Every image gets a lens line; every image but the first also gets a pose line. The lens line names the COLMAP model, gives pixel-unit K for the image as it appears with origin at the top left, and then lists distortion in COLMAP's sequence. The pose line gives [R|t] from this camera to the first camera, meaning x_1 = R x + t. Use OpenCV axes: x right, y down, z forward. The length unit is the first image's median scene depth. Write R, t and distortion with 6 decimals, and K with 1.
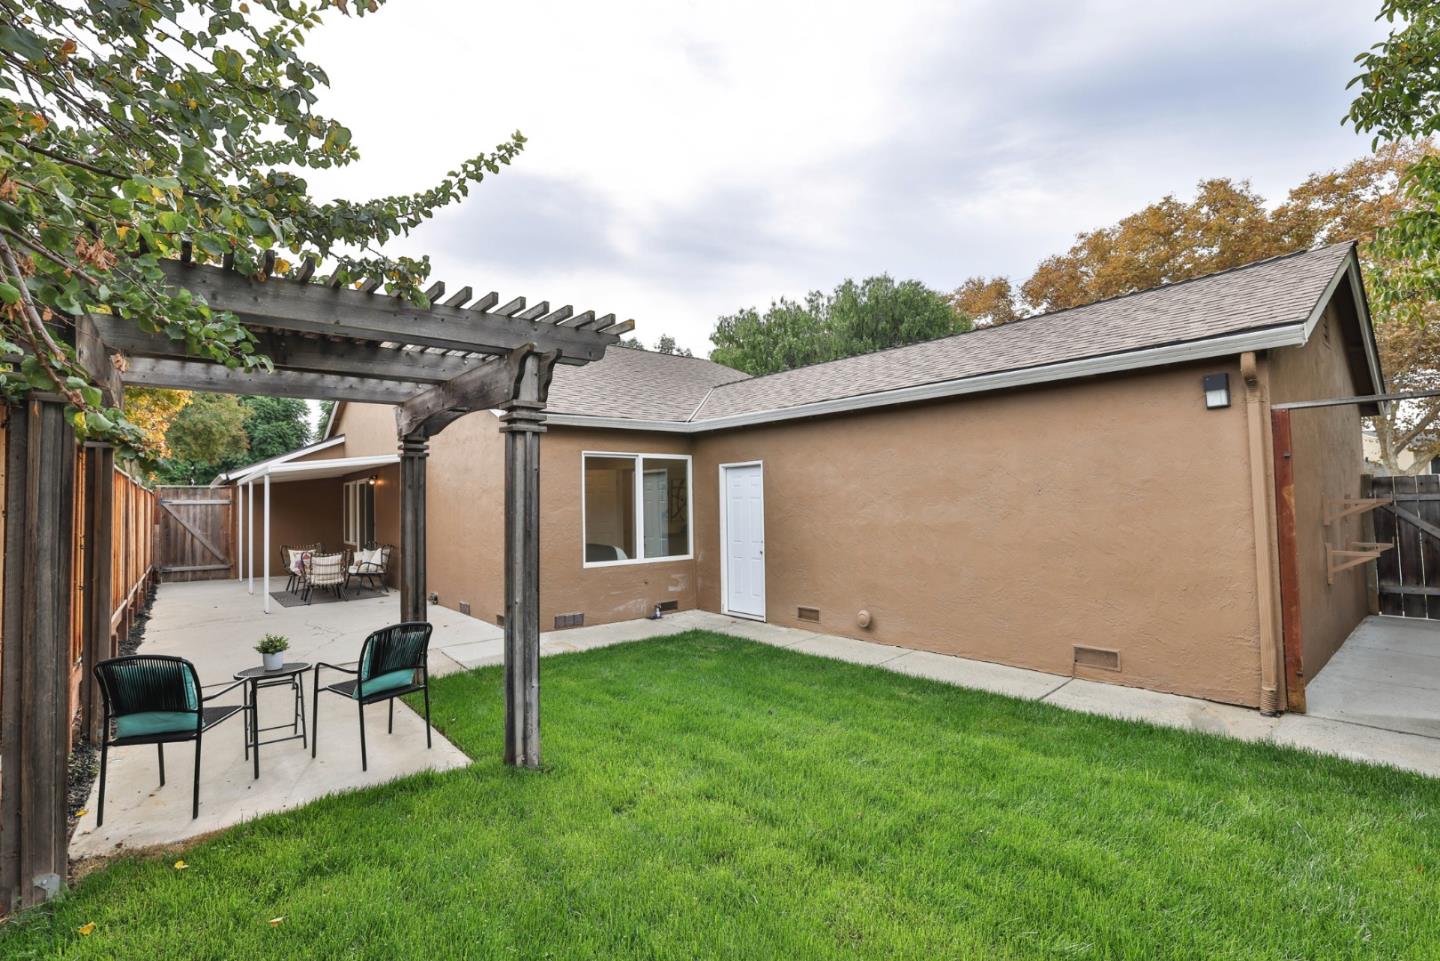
lens RADIAL K [[656.4, 0, 707.7], [0, 656.4, 481.8], [0, 0, 1]] dist [-0.033518, 0.009092]
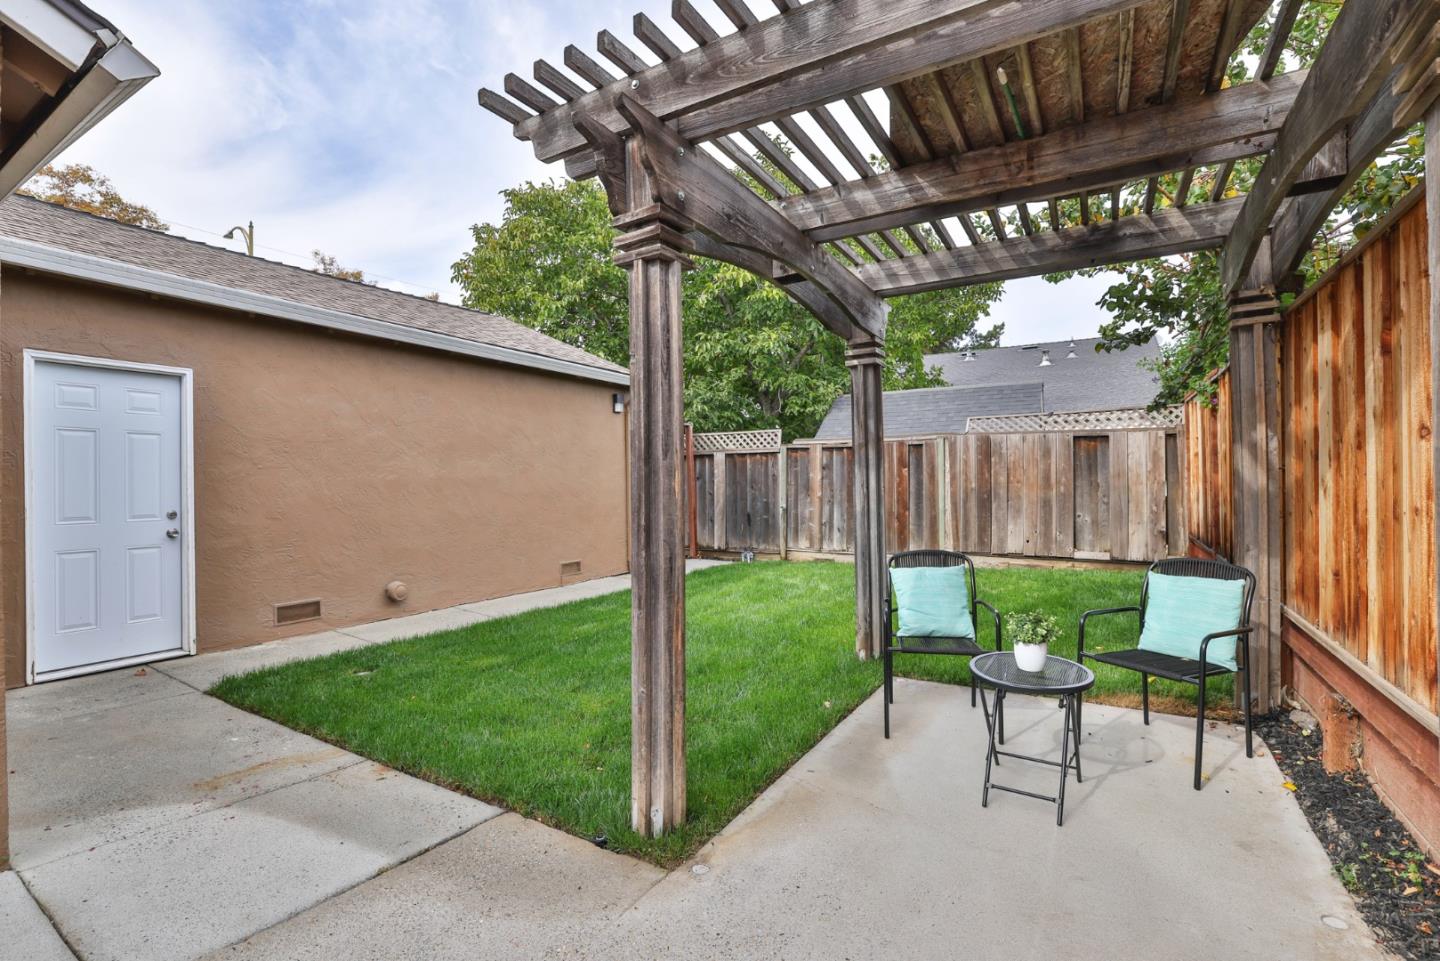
lens RADIAL K [[656.4, 0, 718.1], [0, 656.4, 483.1], [0, 0, 1]] dist [-0.033518, 0.009092]
pose [[-0.343404, 0.024874, 0.938859, -0.401797], [-0.013790, 0.999408, -0.031522, 0.052971], [-0.939087, -0.023772, -0.342857, 0.524865]]
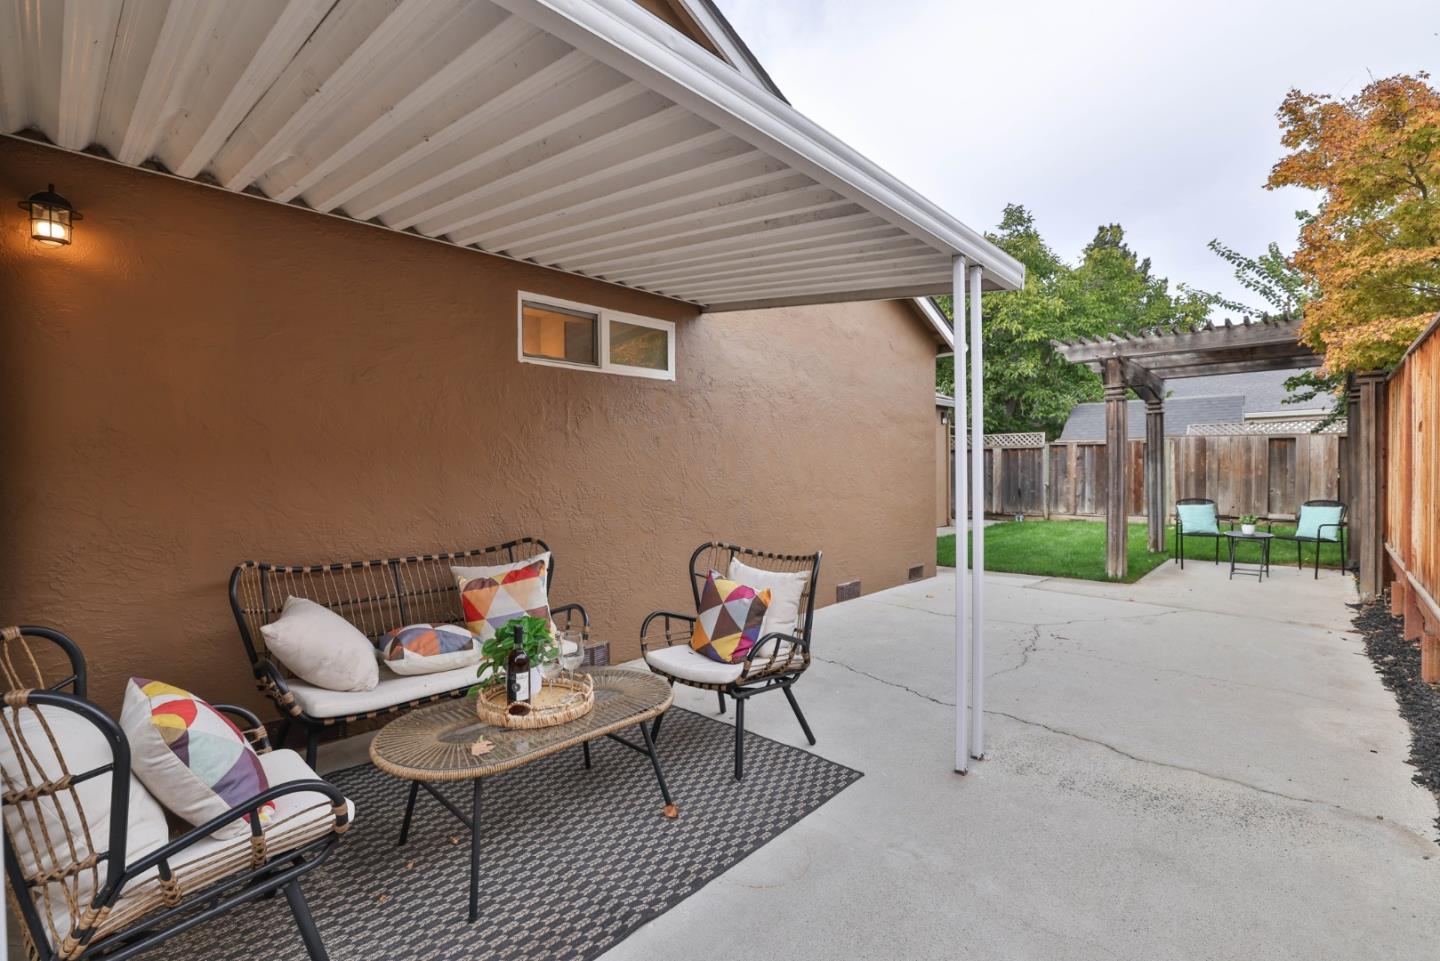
lens RADIAL K [[656.4, 0, 715.4], [0, 656.4, 481.8], [0, 0, 1]] dist [-0.033518, 0.009092]
pose [[-0.137697, 0.003727, 0.990467, -0.784312], [-0.020265, 0.999773, -0.006579, 0.071347], [-0.990267, -0.020978, -0.137590, 0.955203]]
